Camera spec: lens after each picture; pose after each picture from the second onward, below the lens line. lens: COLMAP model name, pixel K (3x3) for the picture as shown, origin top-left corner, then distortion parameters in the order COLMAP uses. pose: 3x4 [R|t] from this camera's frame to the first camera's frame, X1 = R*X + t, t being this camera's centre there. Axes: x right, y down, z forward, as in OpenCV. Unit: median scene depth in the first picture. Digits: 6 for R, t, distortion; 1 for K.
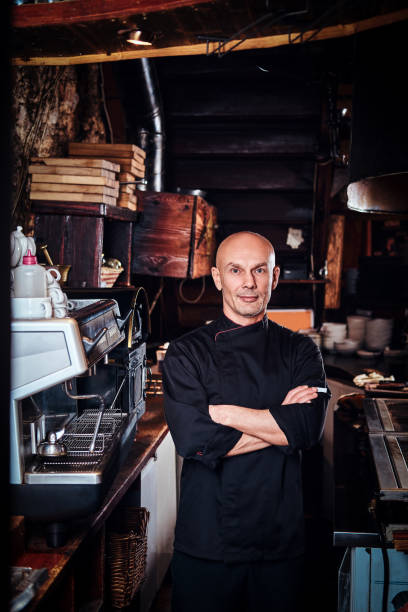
lens RADIAL K [[929.1, 0, 204.0], [0, 929.1, 306.0], [0, 0, 1]] dist [-0.009581, -0.051773]
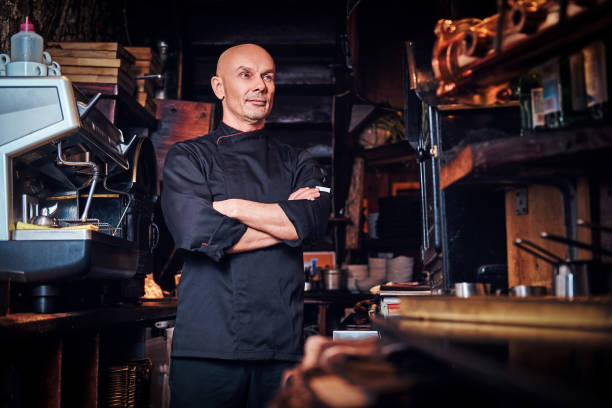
lens RADIAL K [[929.1, 0, 306.0], [0, 929.1, 204.0], [0, 0, 1]] dist [-0.009581, -0.051773]
pose [[0.997707, 0.002916, 0.067619, 0.024419], [0.007512, 0.988127, -0.153455, 0.147265], [-0.067264, 0.153611, 0.985839, 0.002407]]
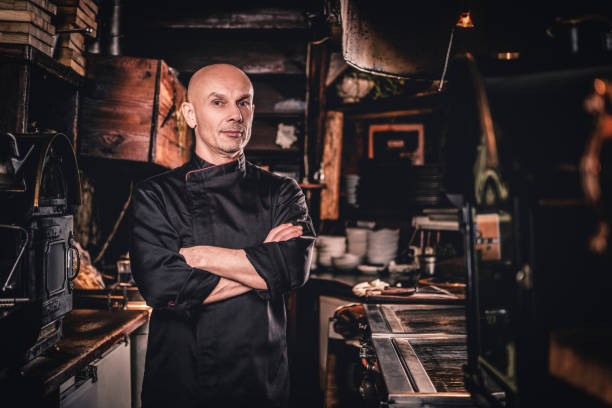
lens RADIAL K [[938.4, 0, 306.0], [0, 938.4, 204.0], [0, 0, 1]] dist [-0.027808, 0.038657]
pose [[0.994418, 0.002719, 0.105473, 0.032200], [0.003812, 0.998089, -0.061669, 0.057860], [-0.105439, 0.061727, 0.992508, 0.178890]]
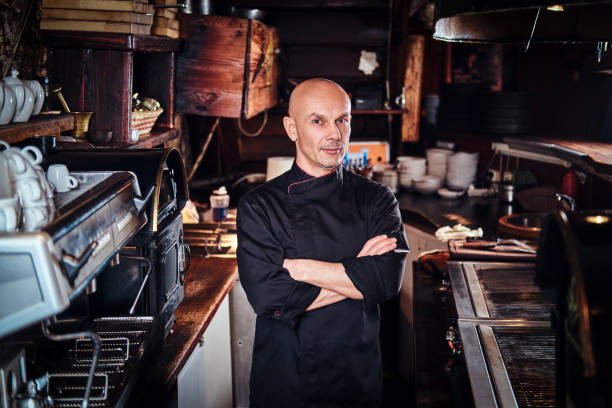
lens RADIAL K [[929.1, 0, 306.0], [0, 929.1, 204.0], [0, 0, 1]] dist [-0.009581, -0.051773]
pose [[0.999520, -0.008707, 0.029721, 0.015084], [0.005725, 0.995073, 0.098981, -0.035607], [-0.030437, -0.098763, 0.994645, 0.149820]]
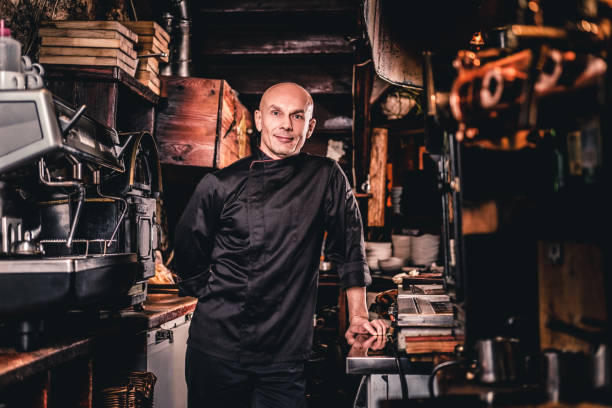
lens RADIAL K [[963.8, 0, 306.0], [0, 963.8, 204.0], [0, 0, 1]] dist [-0.040790, 0.020864]
pose [[0.999133, -0.004481, 0.041390, 0.035082], [0.008614, 0.994927, -0.100233, 0.105958], [-0.040730, 0.100503, 0.994103, 0.031227]]
